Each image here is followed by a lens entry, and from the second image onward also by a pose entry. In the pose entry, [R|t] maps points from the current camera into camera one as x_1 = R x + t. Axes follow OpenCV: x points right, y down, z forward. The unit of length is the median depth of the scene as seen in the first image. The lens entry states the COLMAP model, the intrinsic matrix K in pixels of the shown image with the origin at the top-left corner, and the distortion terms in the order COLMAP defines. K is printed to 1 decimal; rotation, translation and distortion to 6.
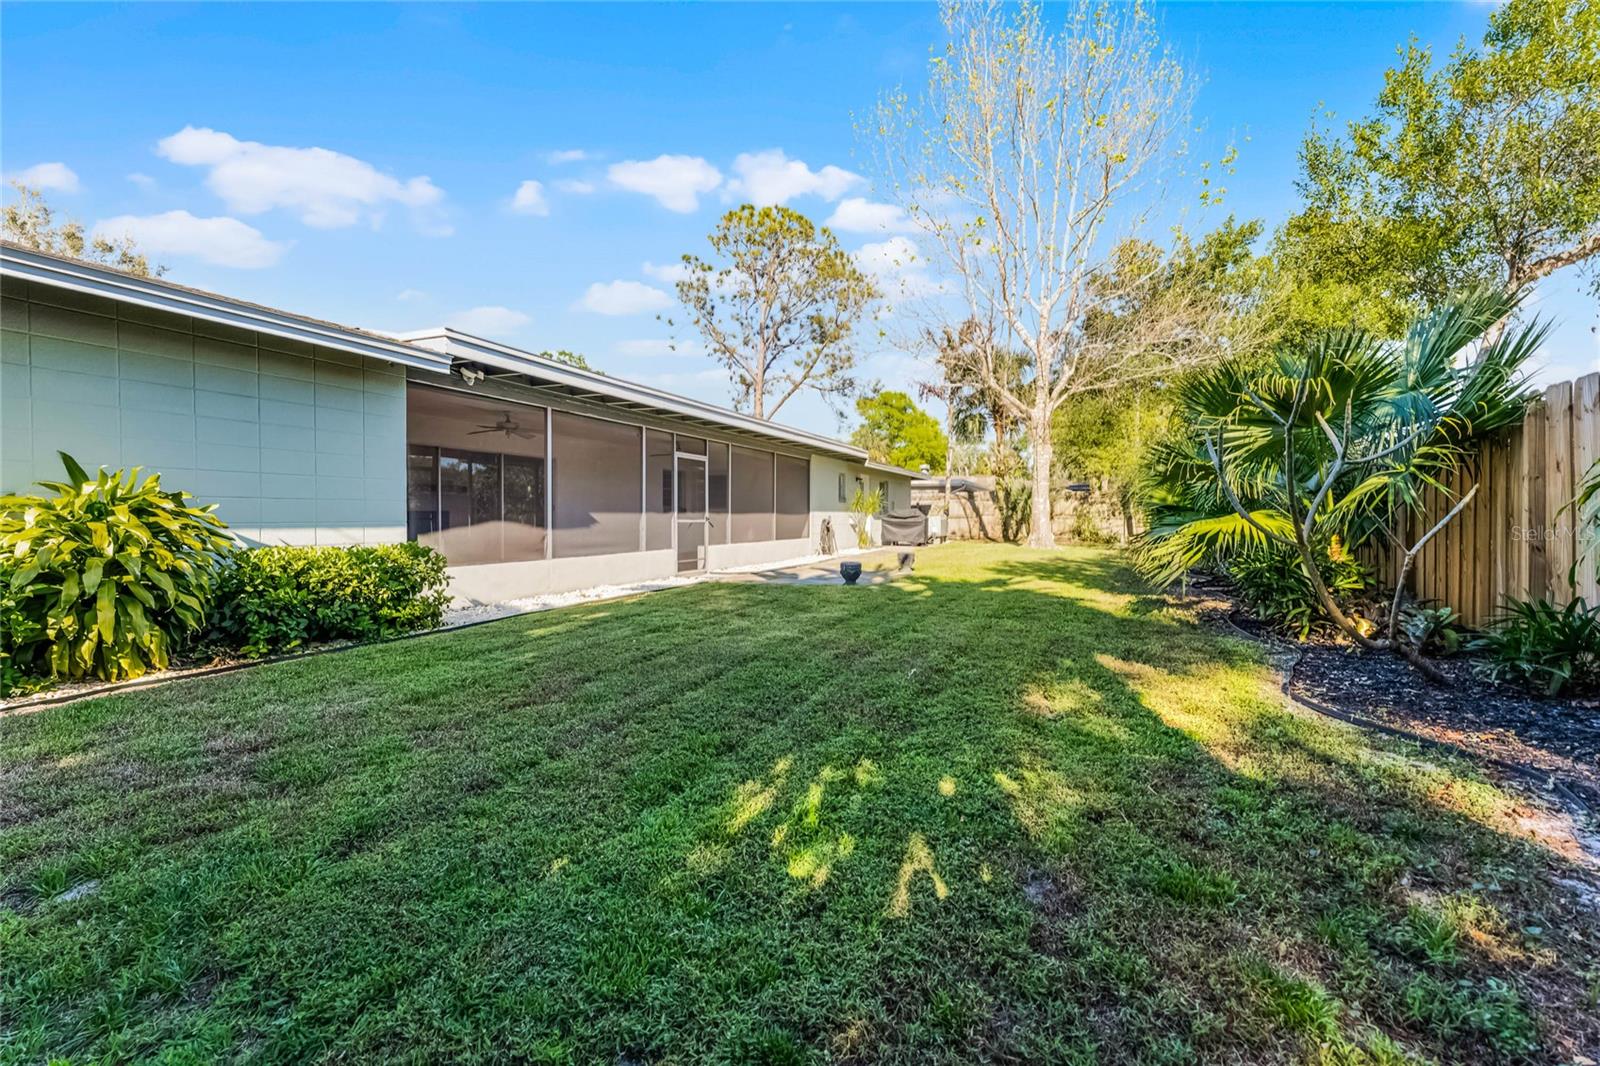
lens RADIAL K [[643.5, 0, 804.7], [0, 643.5, 525.1], [0, 0, 1]] dist [0.000124, 0.000106]
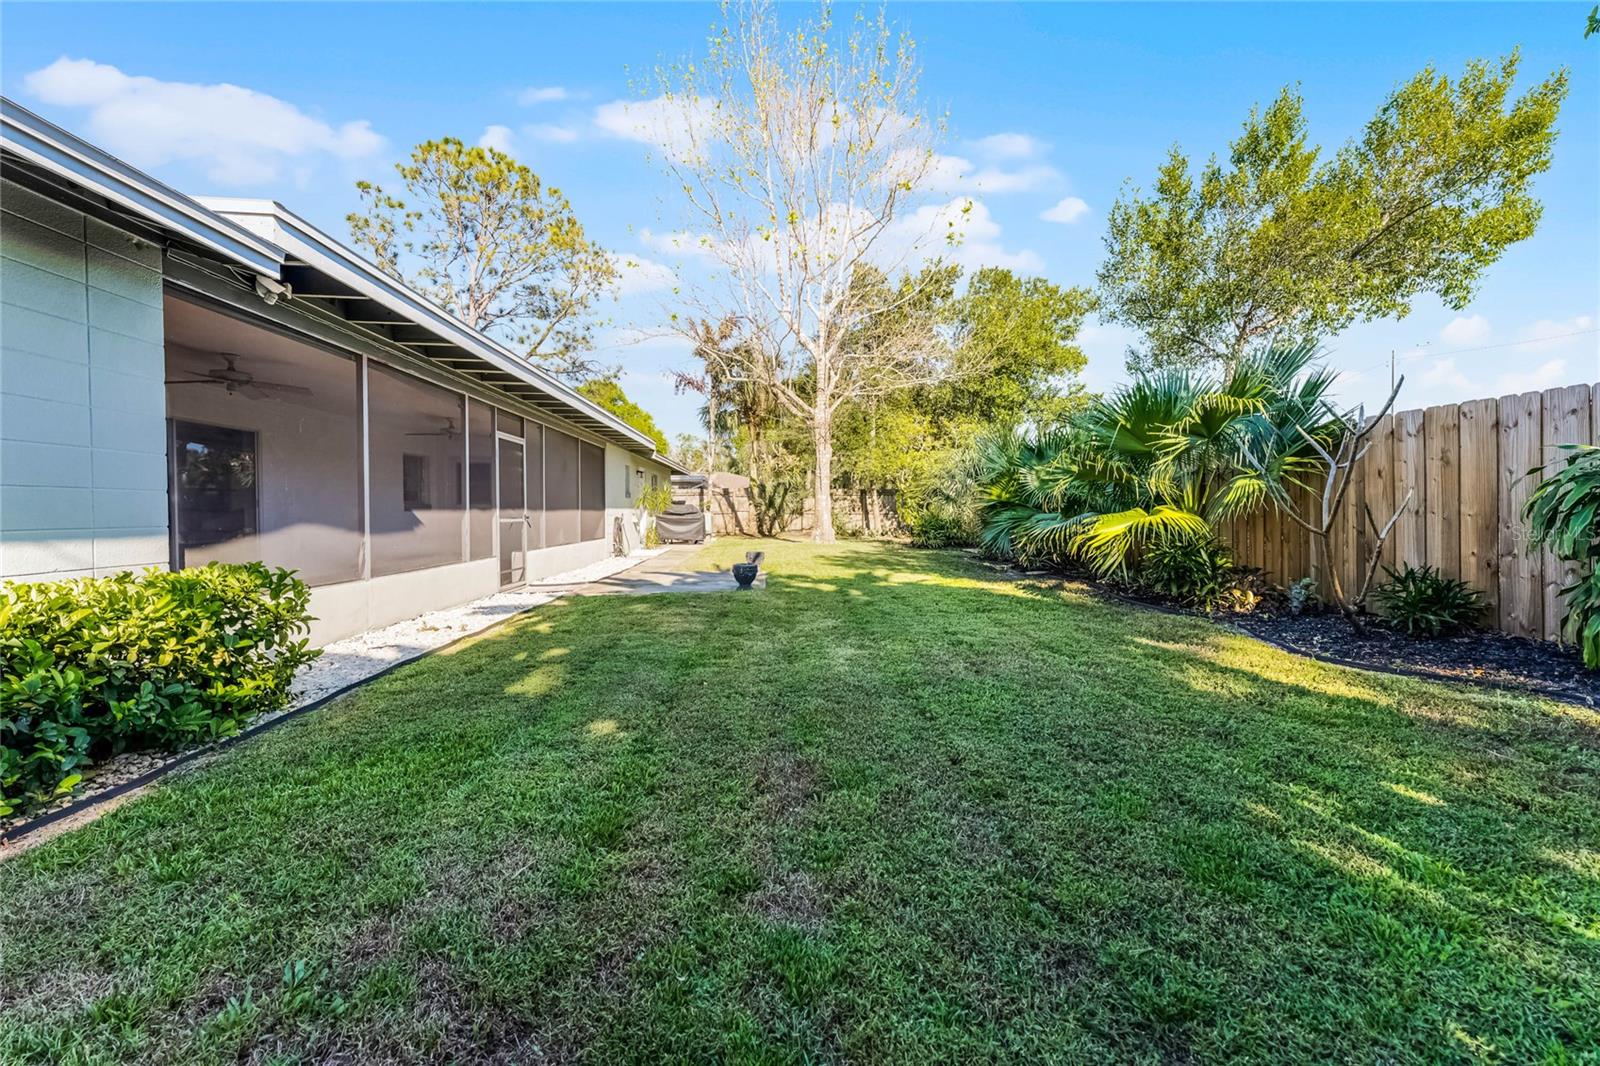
lens RADIAL K [[643.9, 0, 812.4], [0, 643.9, 524.0], [0, 0, 1]] dist [0.000086, -0.000090]
pose [[0.879072, -0.014668, 0.476462, -0.219498], [0.012827, 0.999892, 0.007115, -0.002556], [-0.476516, -0.000143, 0.879166, 0.128138]]
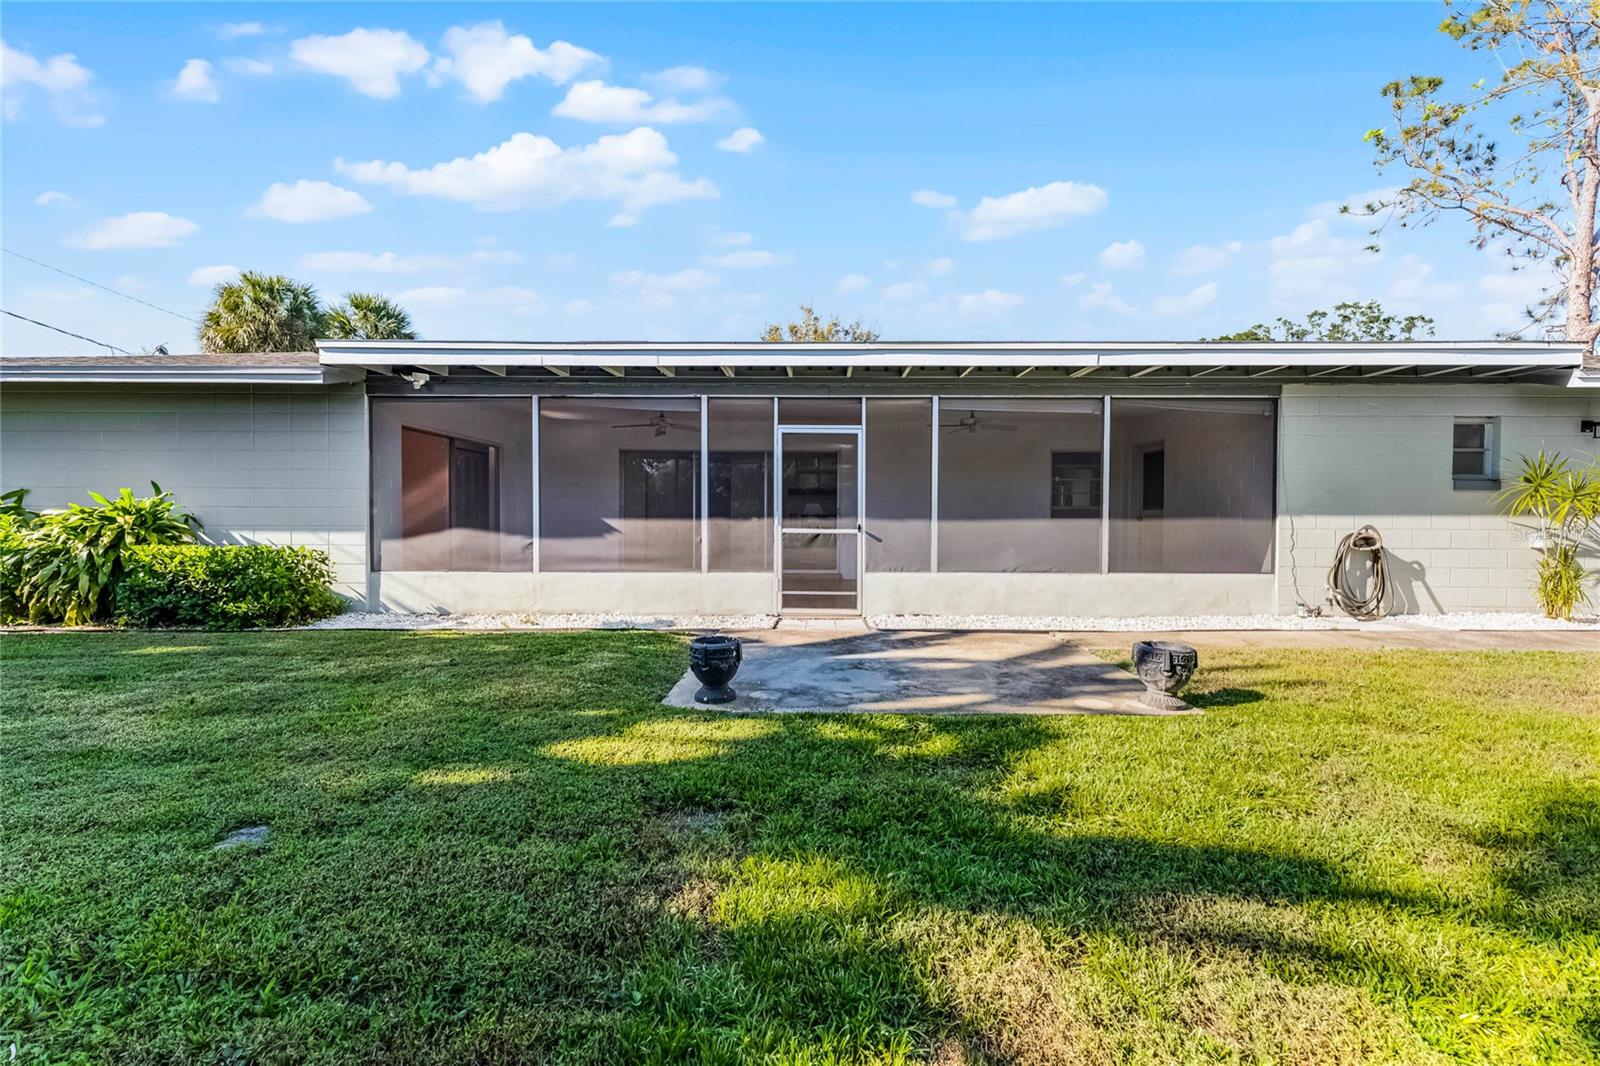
lens RADIAL K [[643.5, 0, 804.7], [0, 643.5, 525.1], [0, 0, 1]] dist [0.000124, 0.000106]
pose [[0.410064, 0.010555, -0.911995, 0.381200], [-0.015552, 0.999869, 0.004579, -0.014094], [0.911924, 0.012305, 0.410175, 0.700106]]
